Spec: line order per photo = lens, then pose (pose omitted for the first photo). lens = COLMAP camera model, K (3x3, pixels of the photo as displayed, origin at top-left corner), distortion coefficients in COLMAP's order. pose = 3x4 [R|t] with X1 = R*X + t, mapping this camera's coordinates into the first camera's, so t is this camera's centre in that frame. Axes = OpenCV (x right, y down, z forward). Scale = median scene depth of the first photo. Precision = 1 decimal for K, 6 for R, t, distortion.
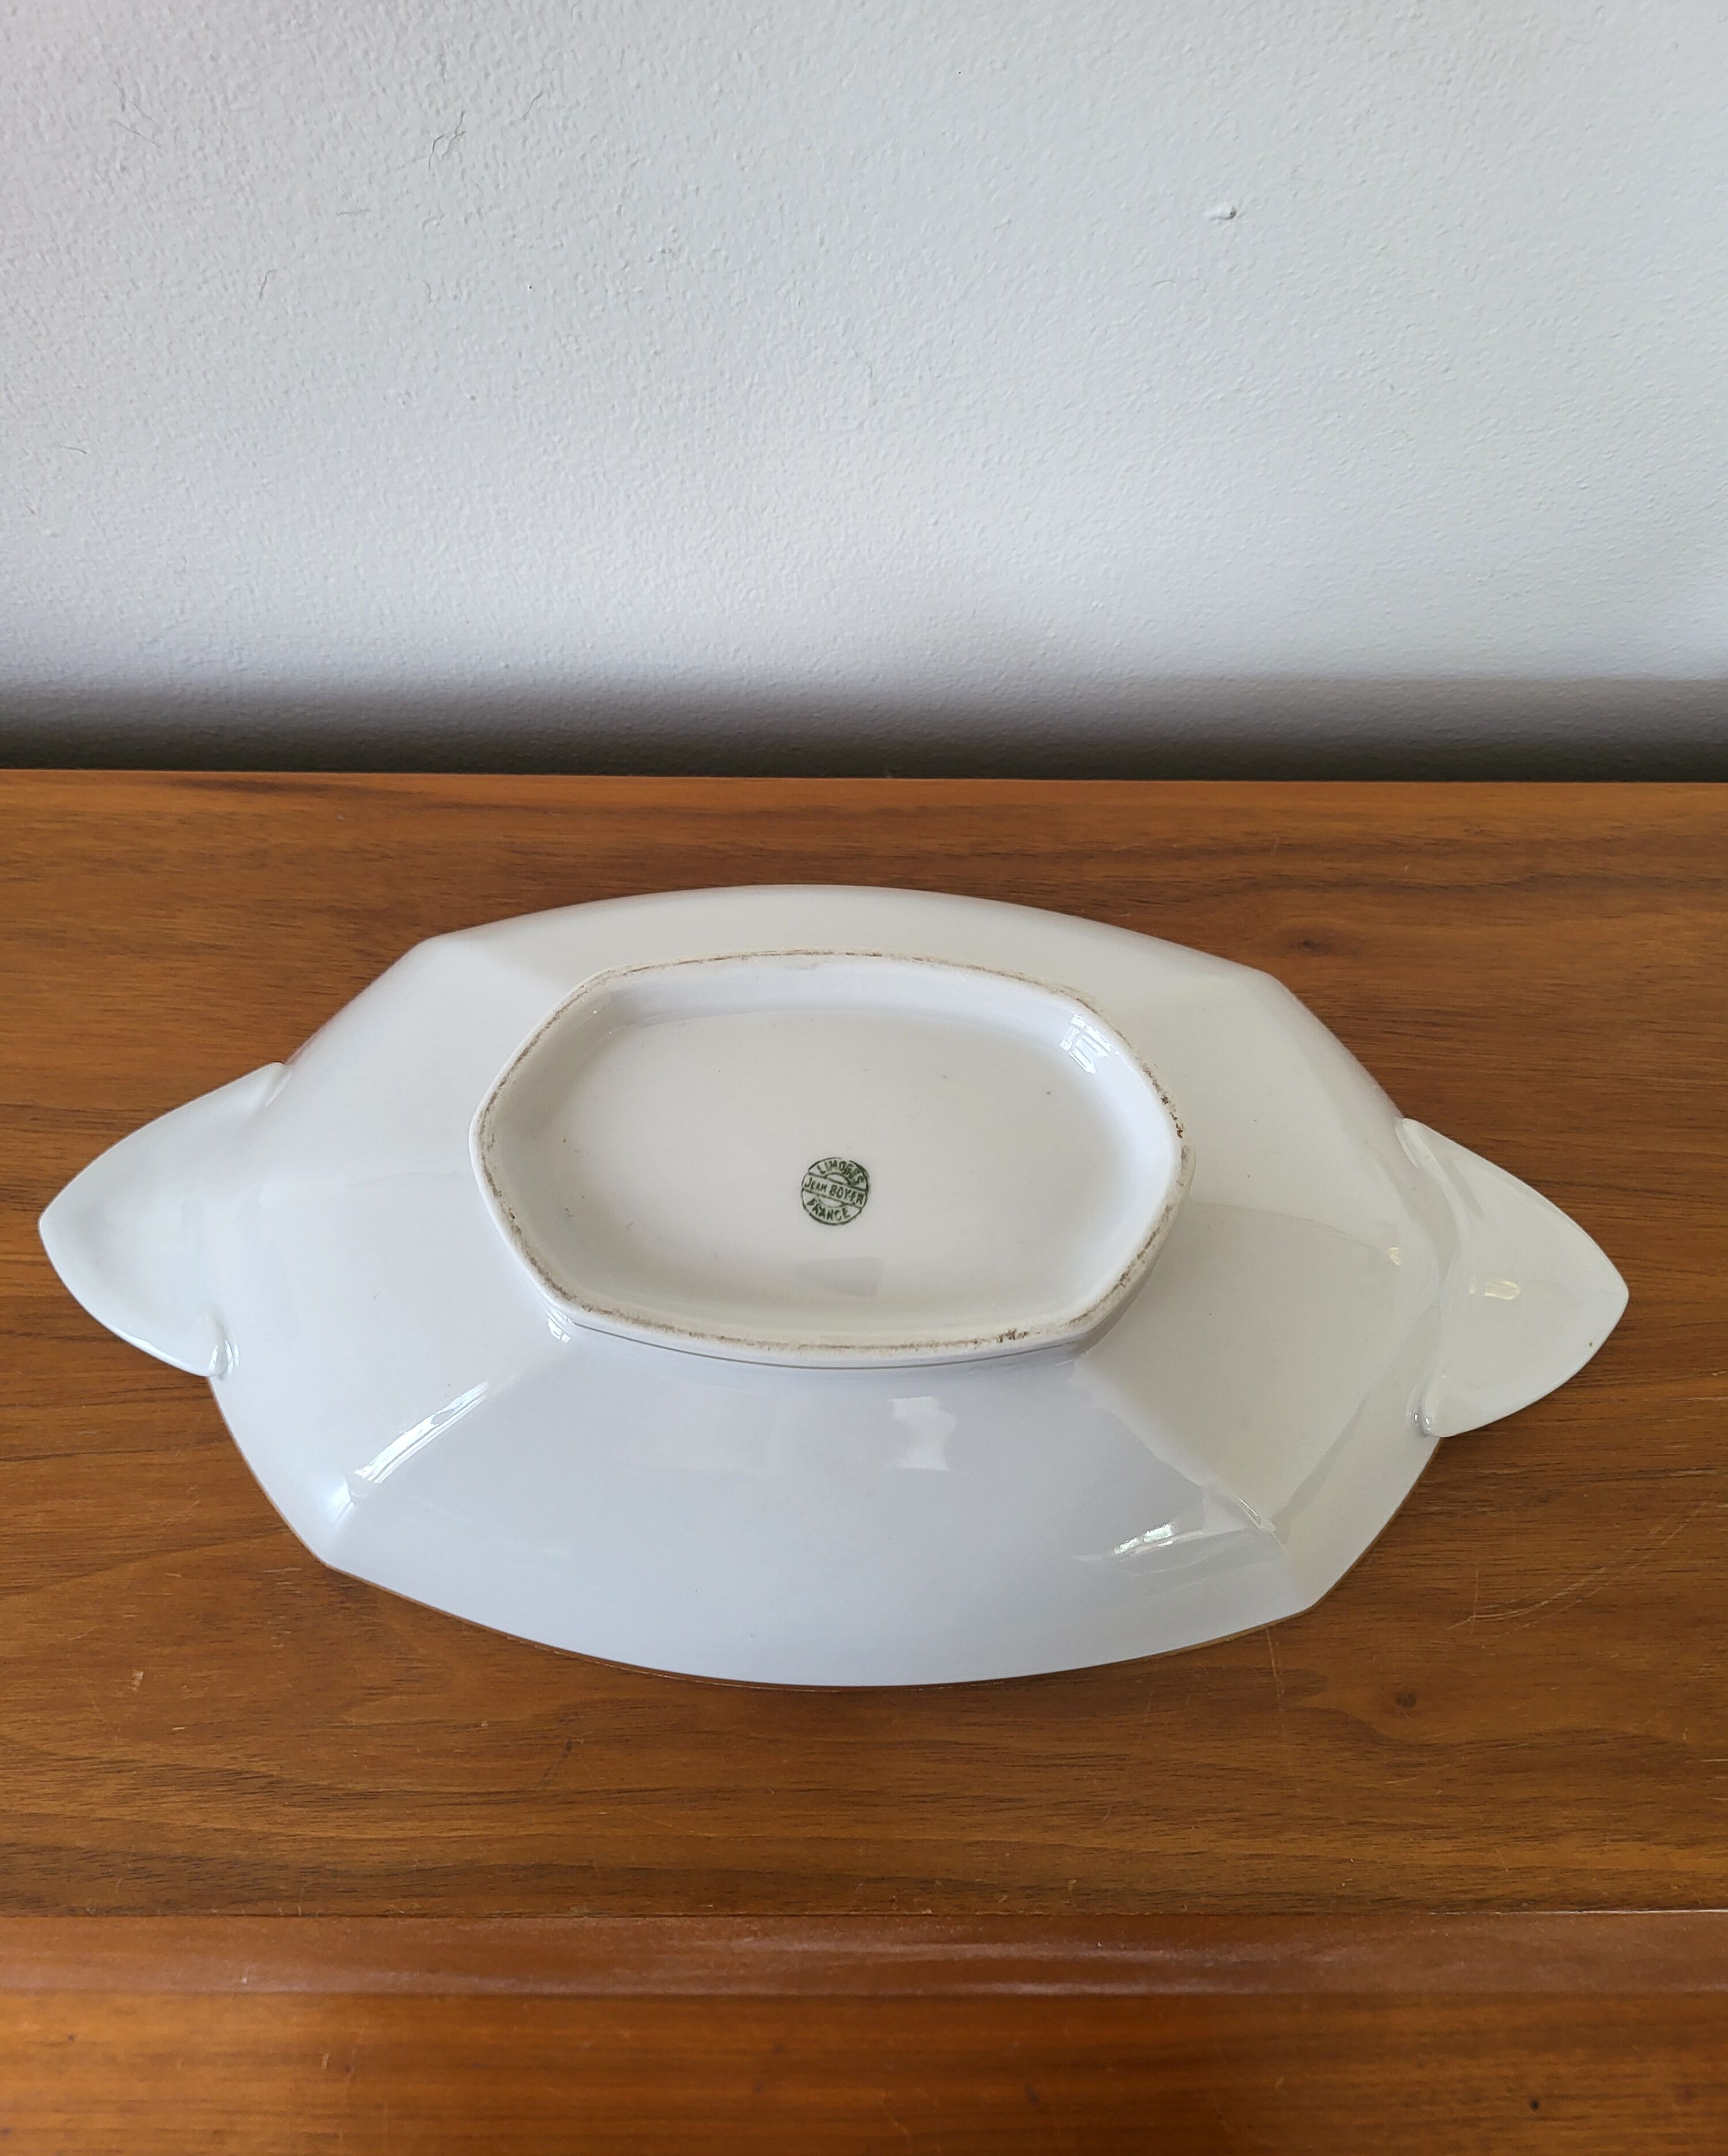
lens RADIAL K [[1682.2, 0, 840.7], [0, 1682.2, 1092.7], [0, 0, 1]] dist [0.039190, -0.072541]
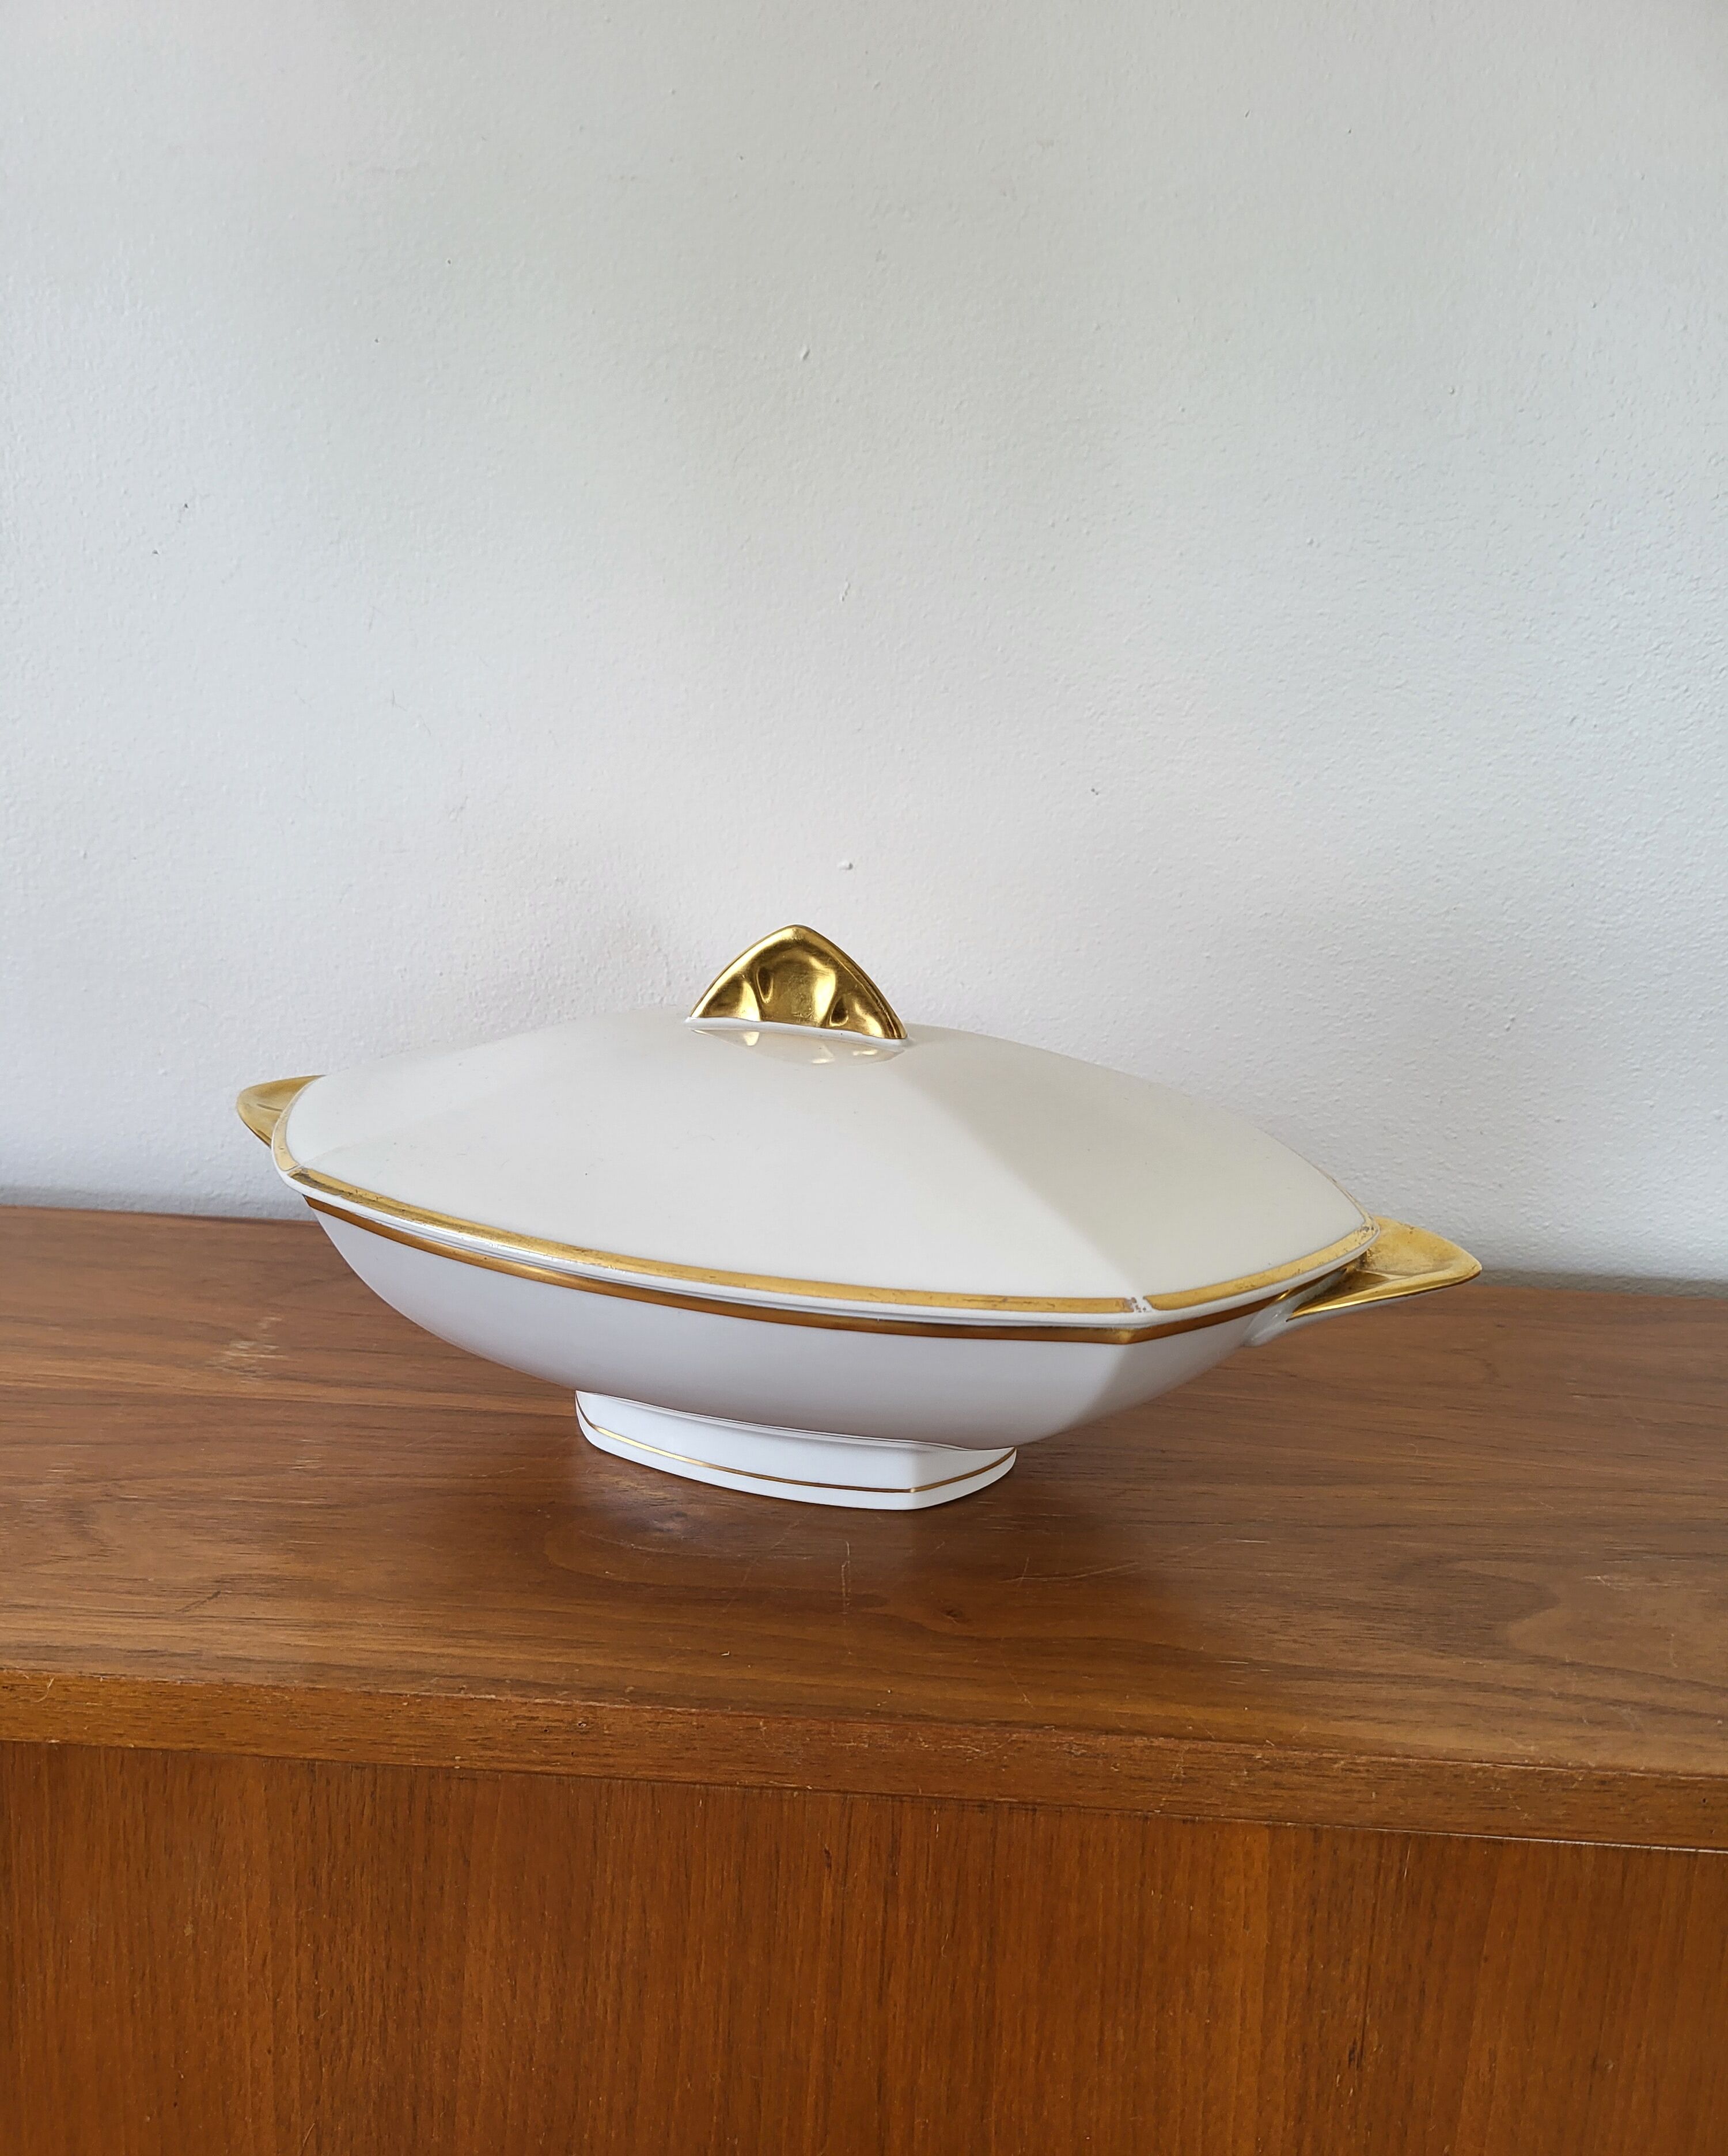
lens RADIAL K [[1682.2, 0, 851.3], [0, 1682.2, 1085.1], [0, 0, 1]] dist [0.039190, -0.072541]
pose [[0.997902, 0.046649, -0.044902, 0.304298], [-0.063984, 0.604260, -0.794214, 1.068096], [-0.009917, 0.795421, 0.605976, 0.031205]]
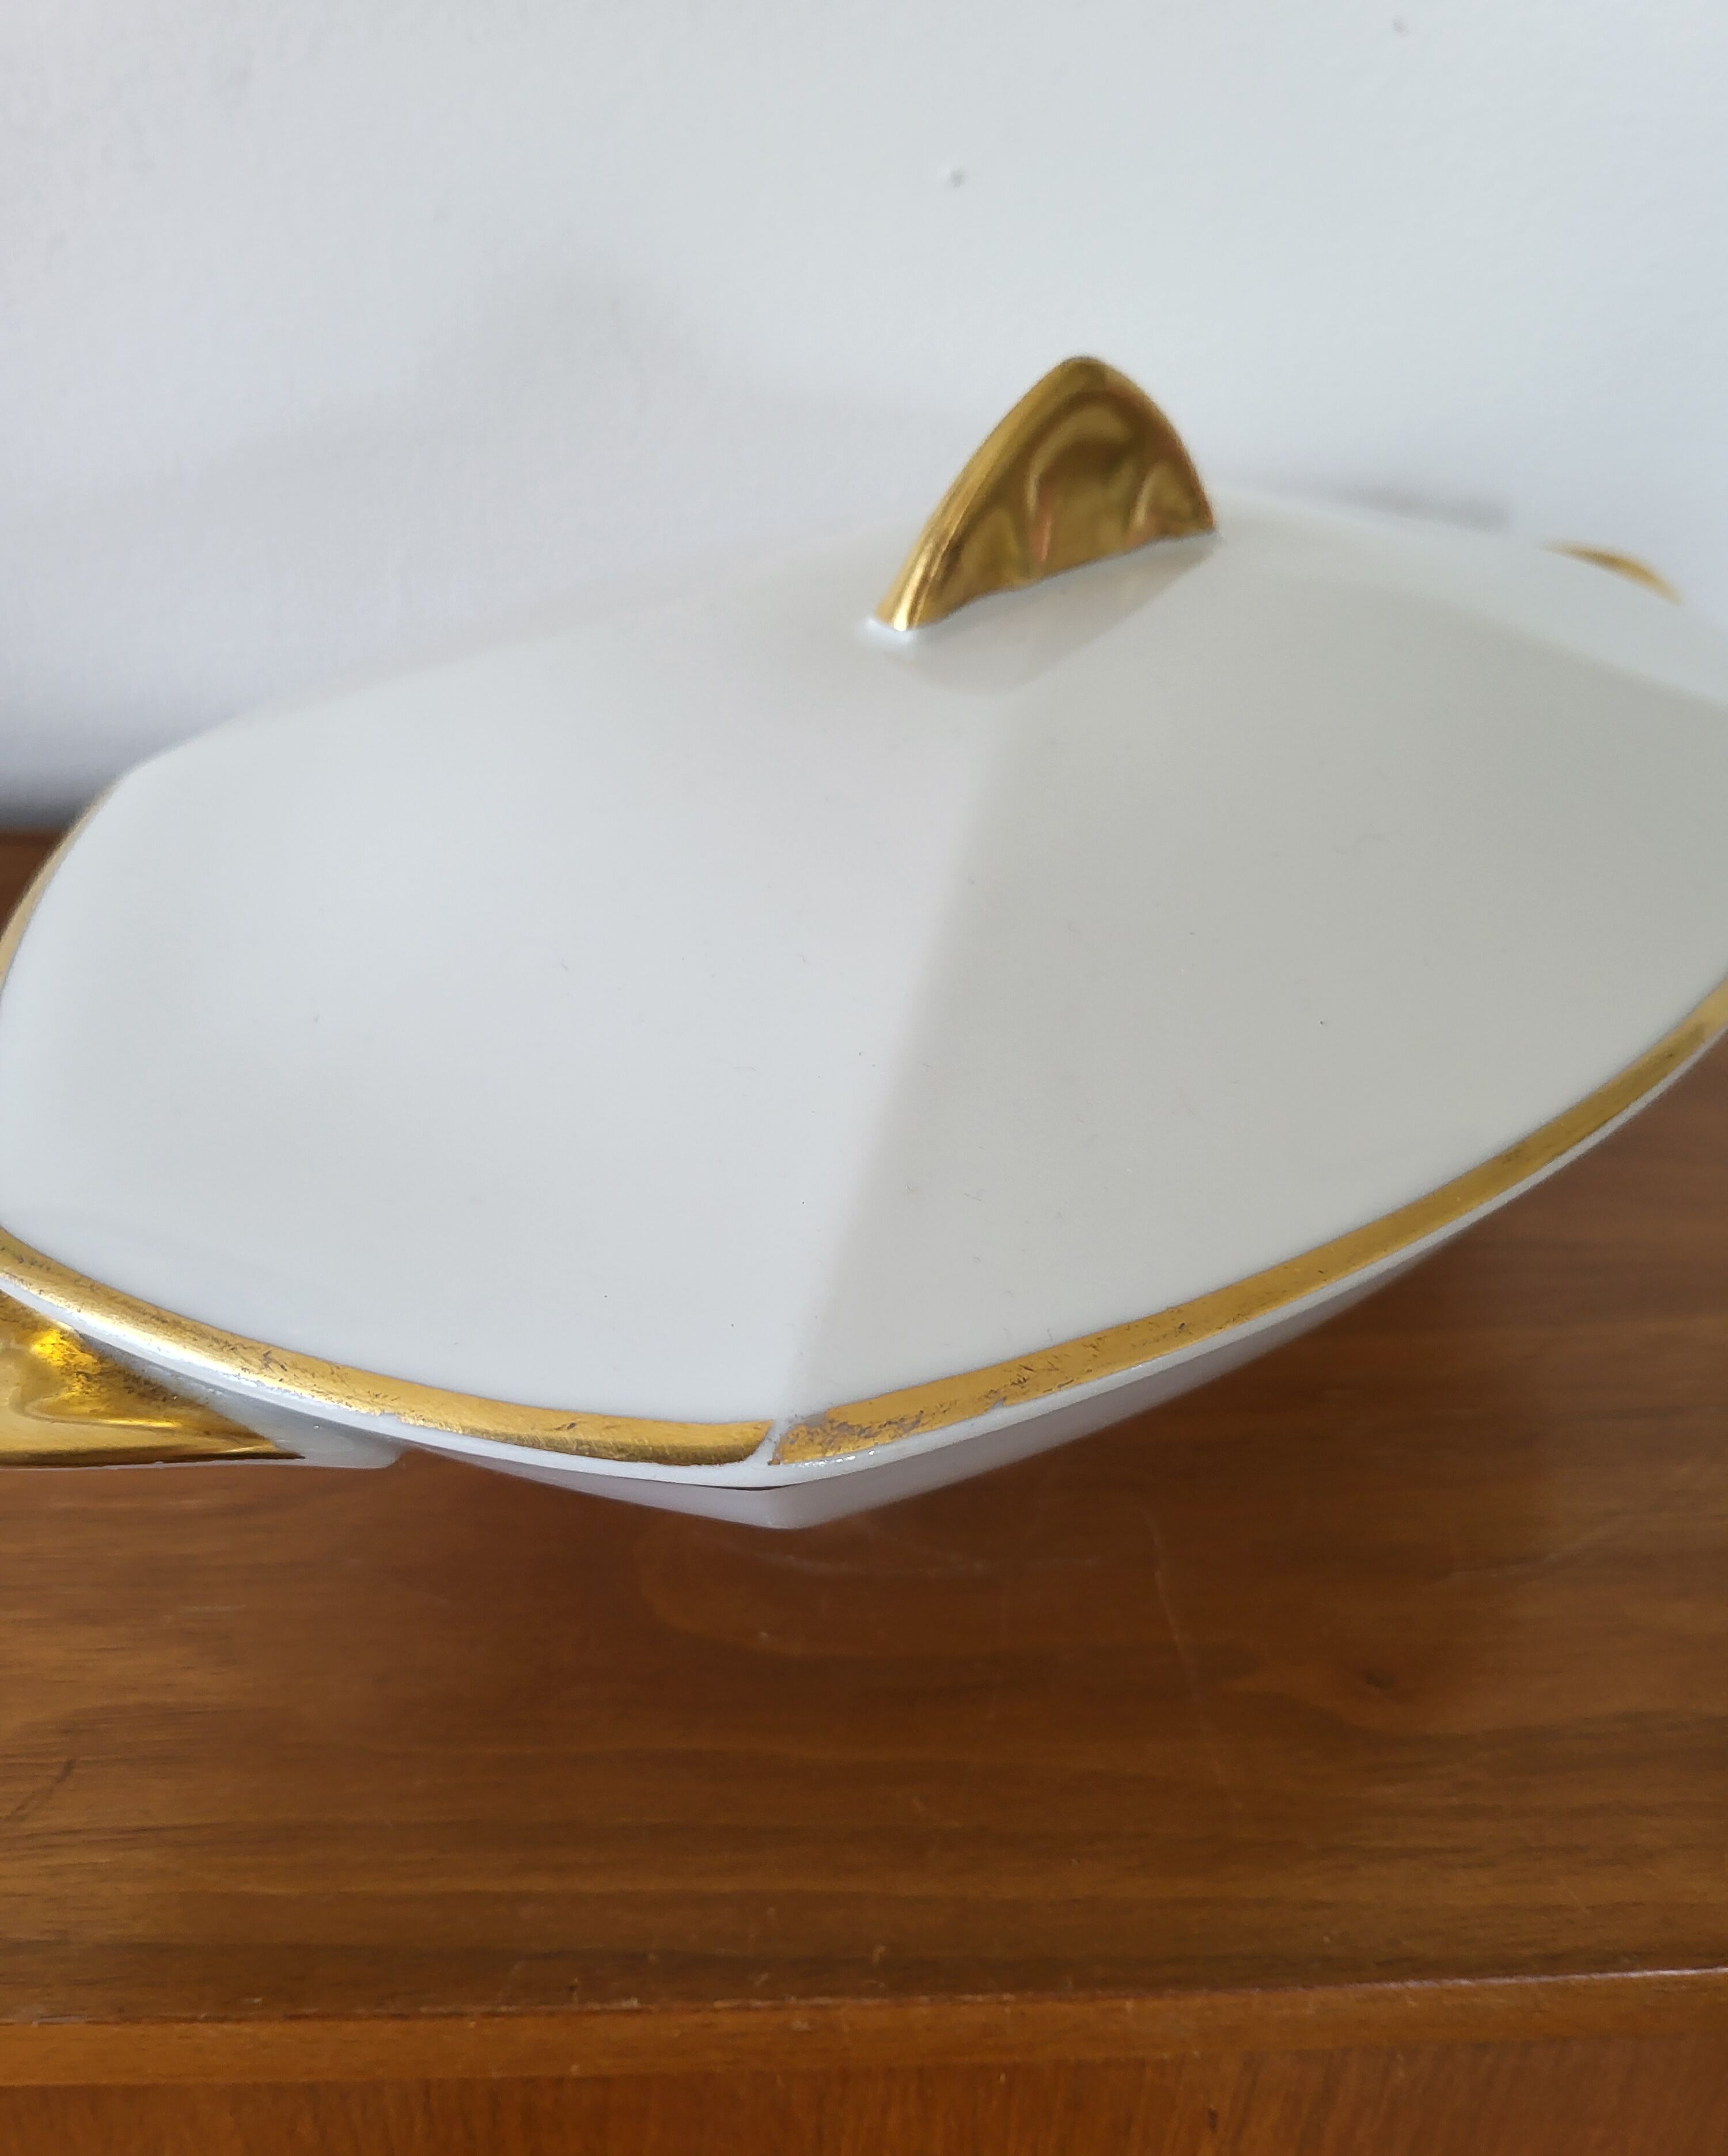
lens RADIAL K [[1682.2, 0, 844.4], [0, 1682.2, 1120.2], [0, 0, 1]] dist [0.039190, -0.072541]
pose [[0.998597, -0.000958, 0.052950, 0.091593], [0.027016, 0.869170, -0.493775, 0.498221], [-0.045550, 0.494512, 0.867976, 0.332492]]
